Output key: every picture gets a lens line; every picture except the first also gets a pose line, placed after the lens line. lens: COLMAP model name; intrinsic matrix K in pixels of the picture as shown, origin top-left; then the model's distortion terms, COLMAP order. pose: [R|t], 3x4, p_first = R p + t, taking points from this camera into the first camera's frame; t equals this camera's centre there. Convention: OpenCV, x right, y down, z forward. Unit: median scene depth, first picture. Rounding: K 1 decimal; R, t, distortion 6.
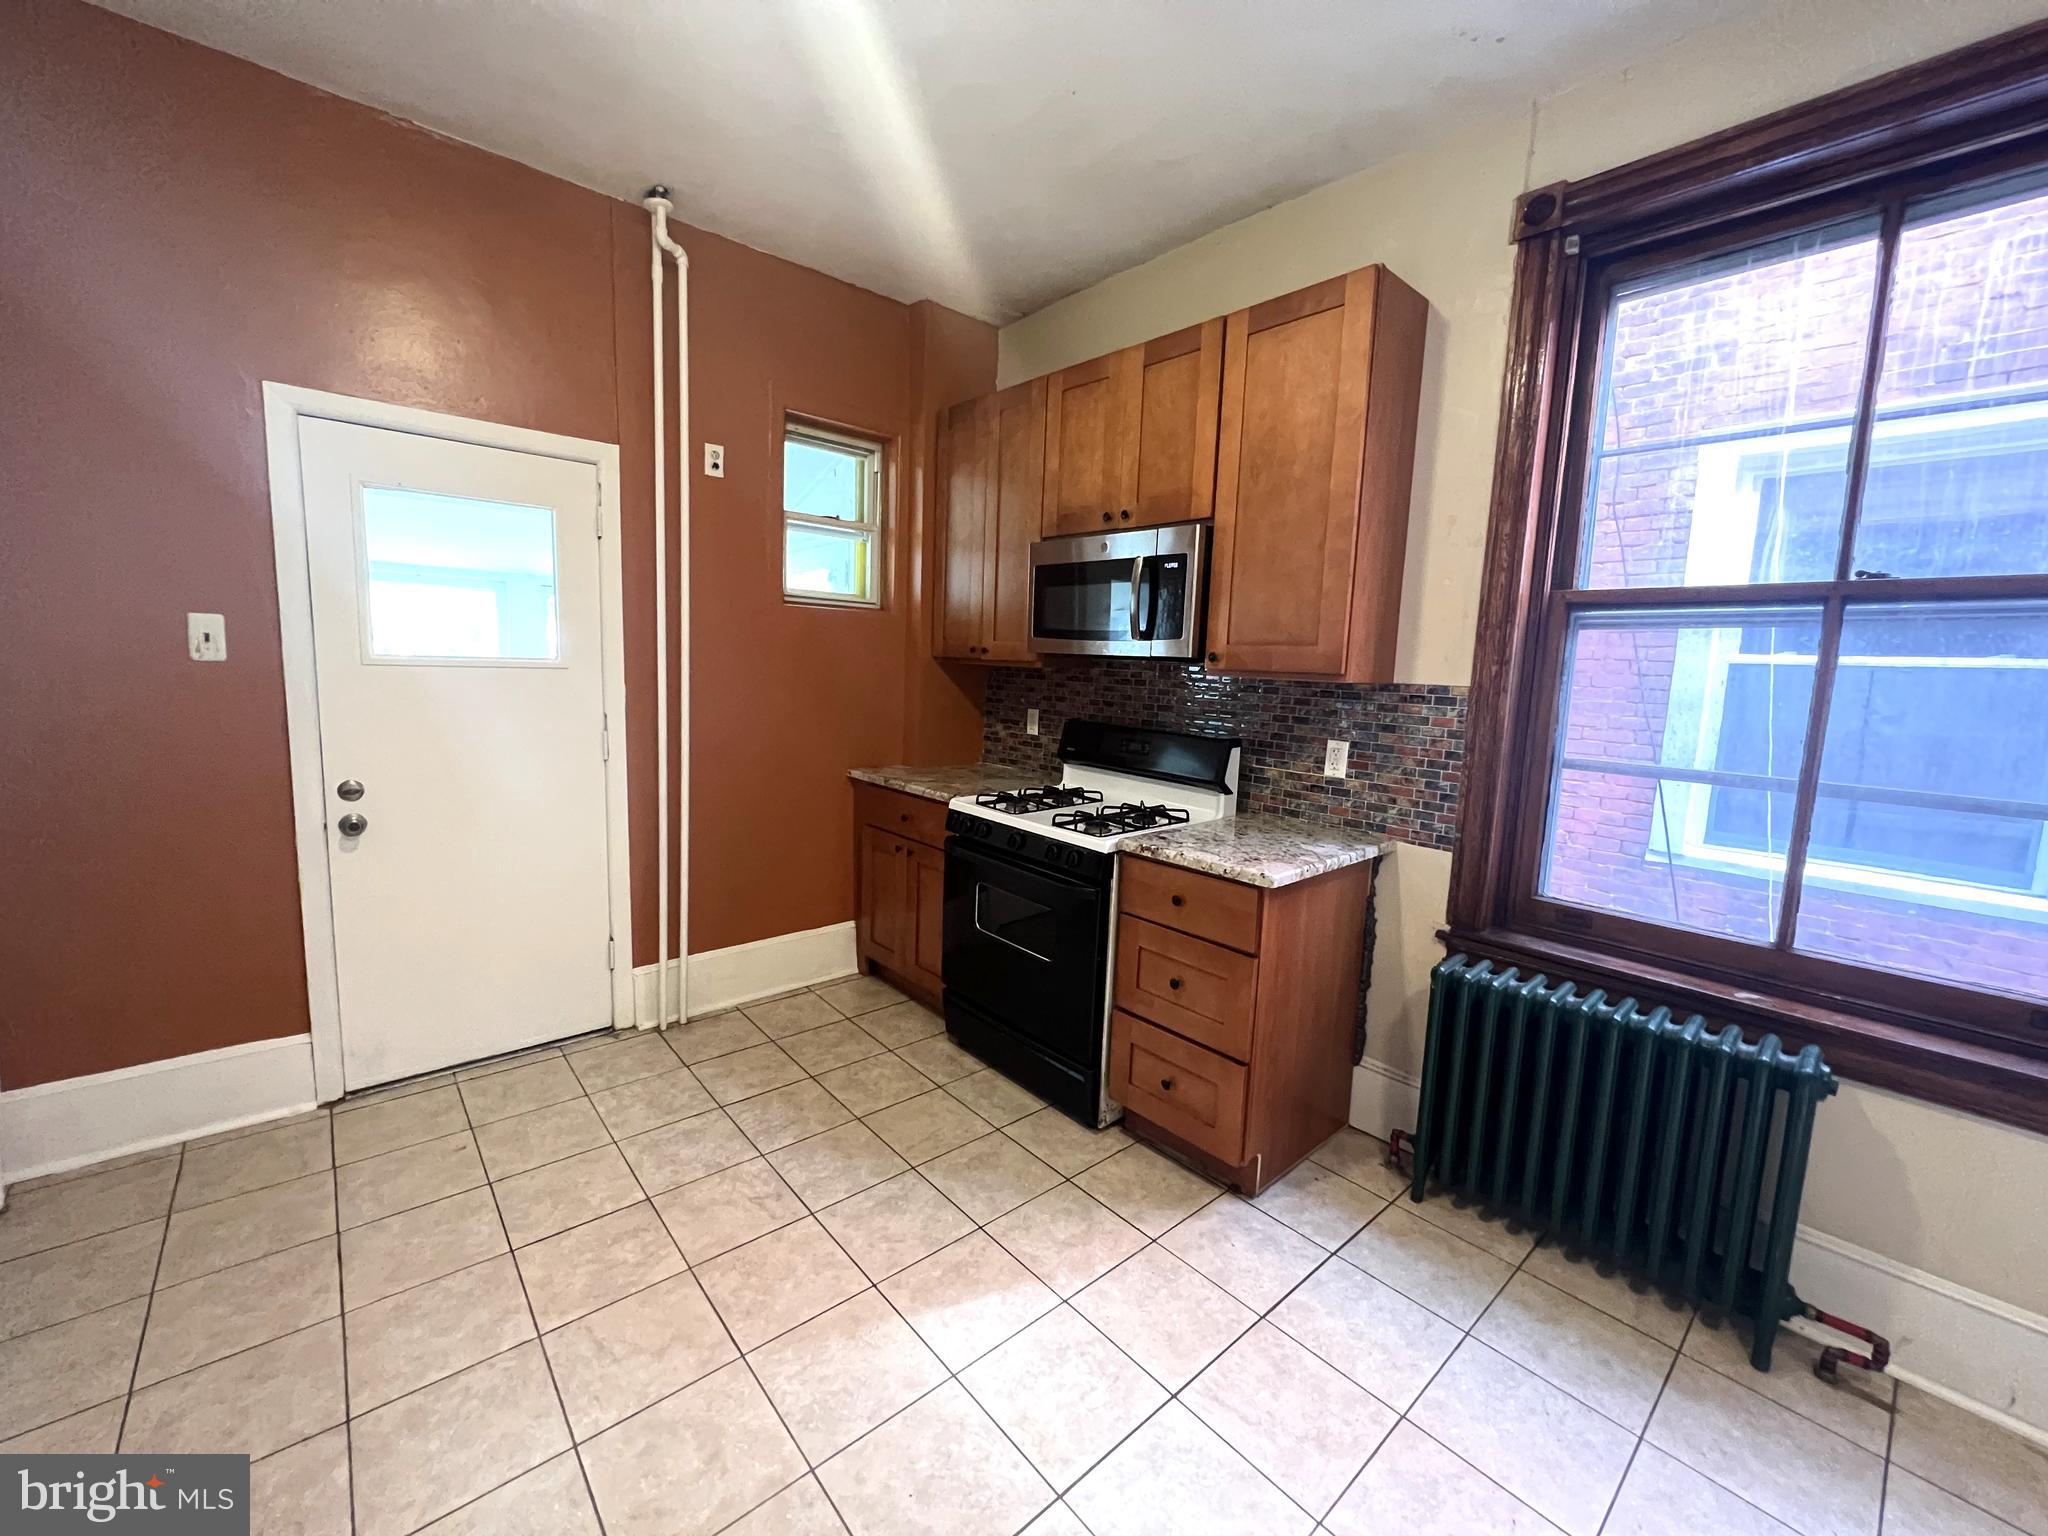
lens RADIAL K [[817.4, 0, 1018.8], [0, 817.4, 762.1], [0, 0, 1]] dist [-0.003256, 0.000807]
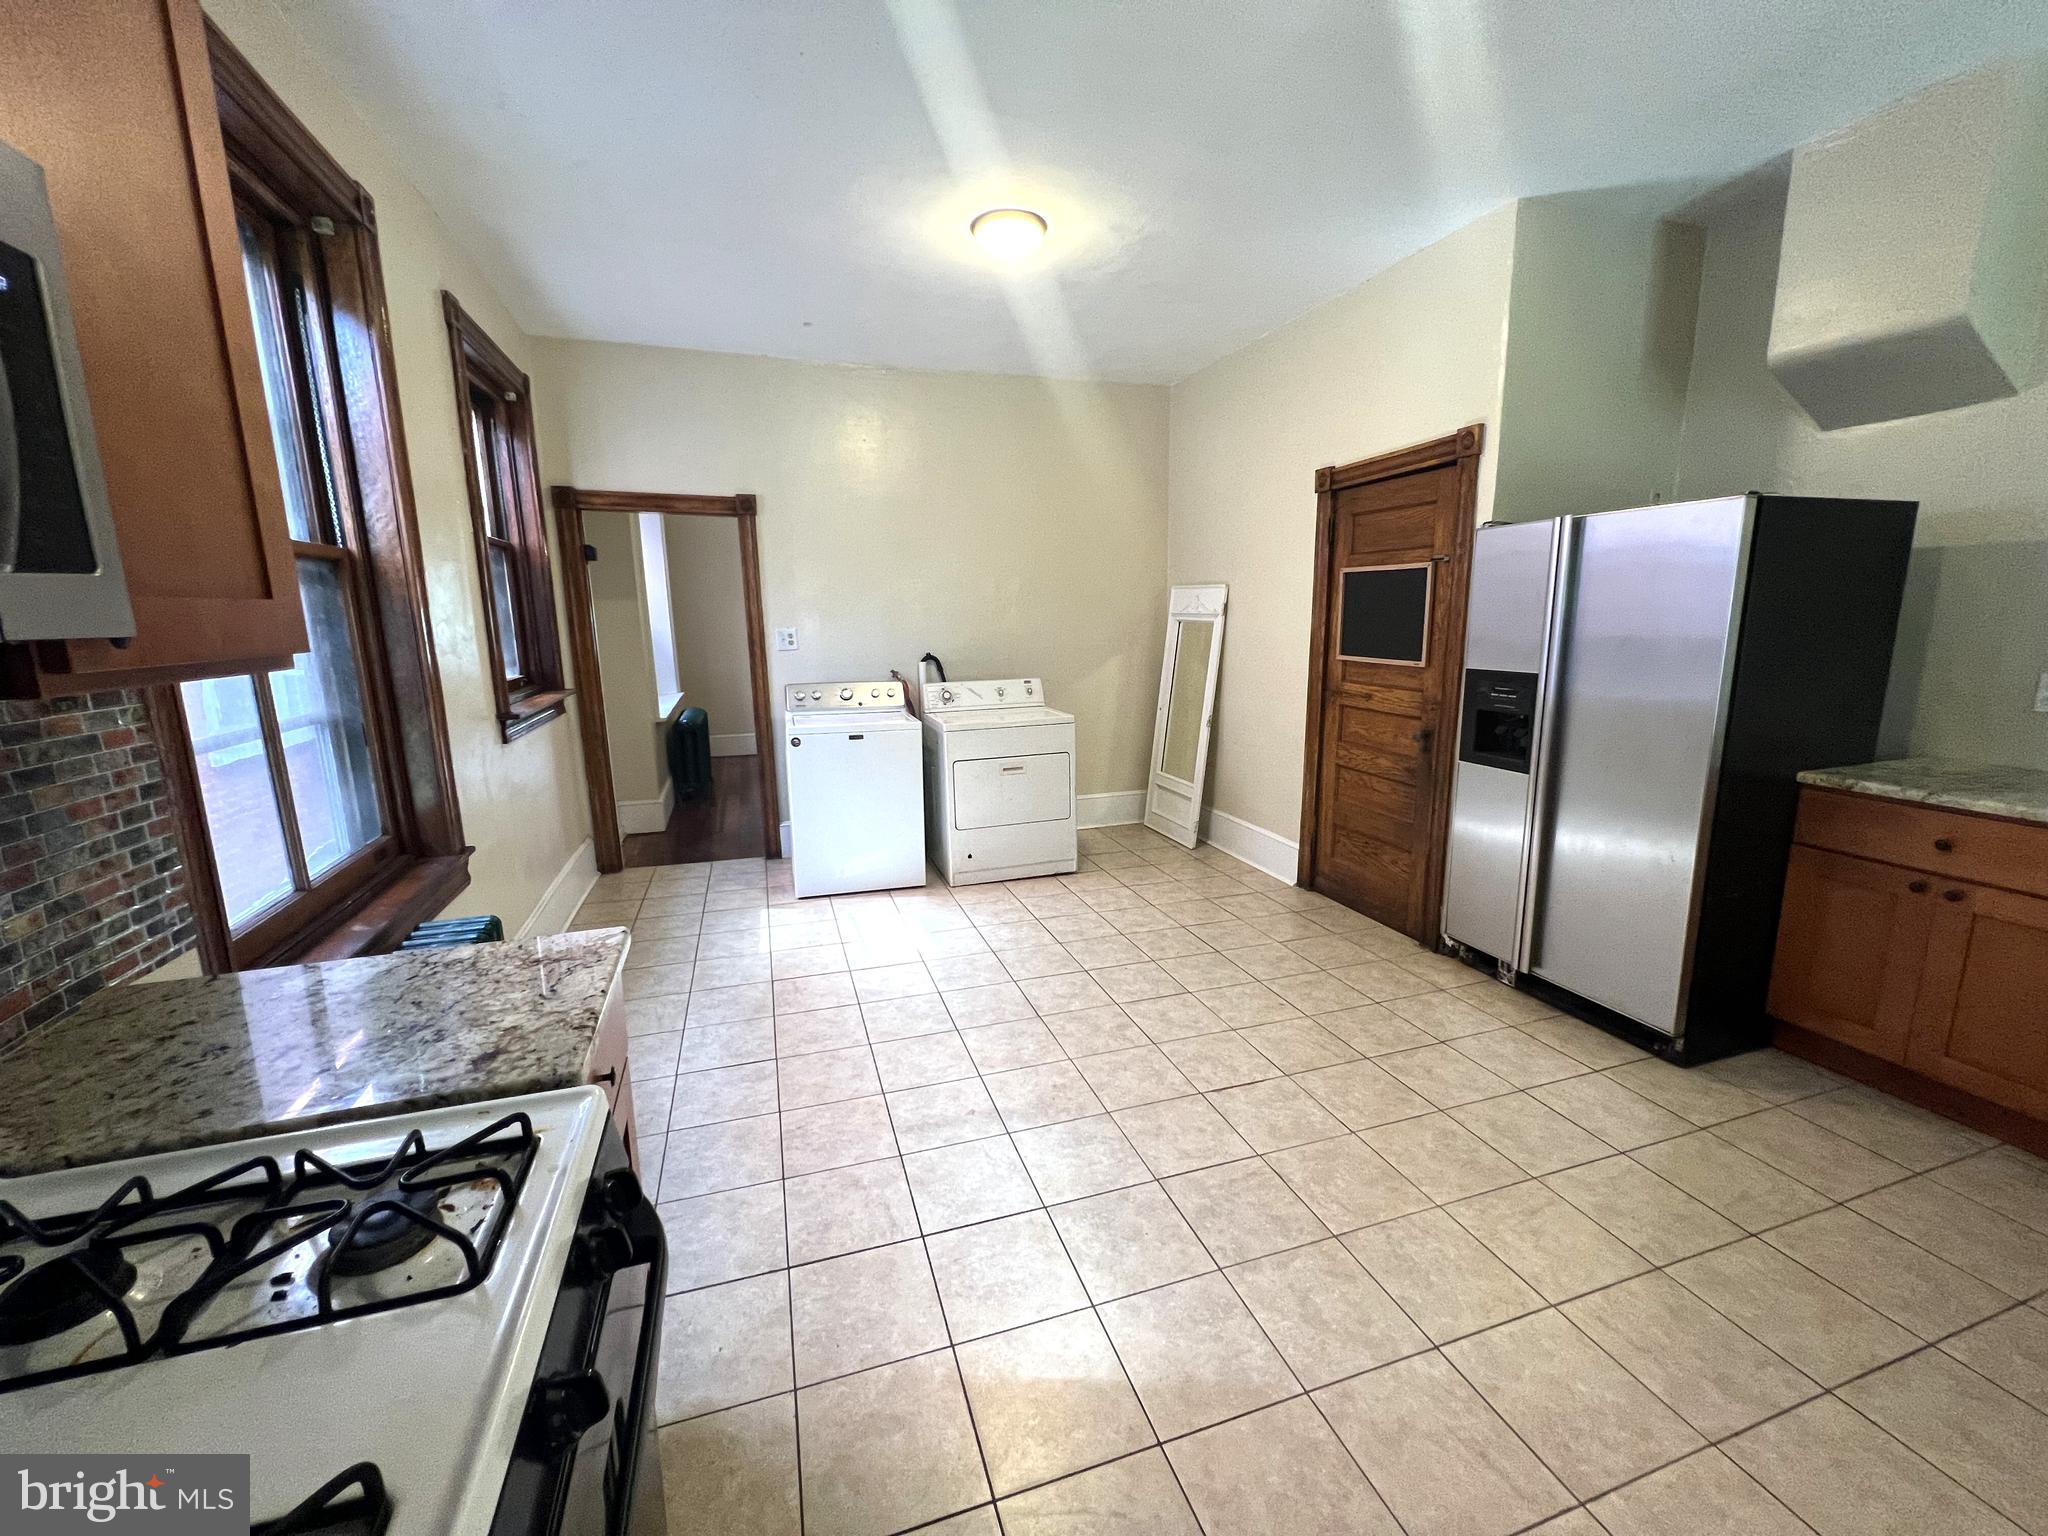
lens RADIAL K [[817.4, 0, 1020.7], [0, 817.4, 765.5], [0, 0, 1]] dist [-0.003256, 0.000807]
pose [[-0.921186, -0.094586, 0.377452, -0.221604], [0.030351, 0.949588, 0.312029, -0.171763], [-0.387937, 0.298893, -0.871876, 1.182077]]
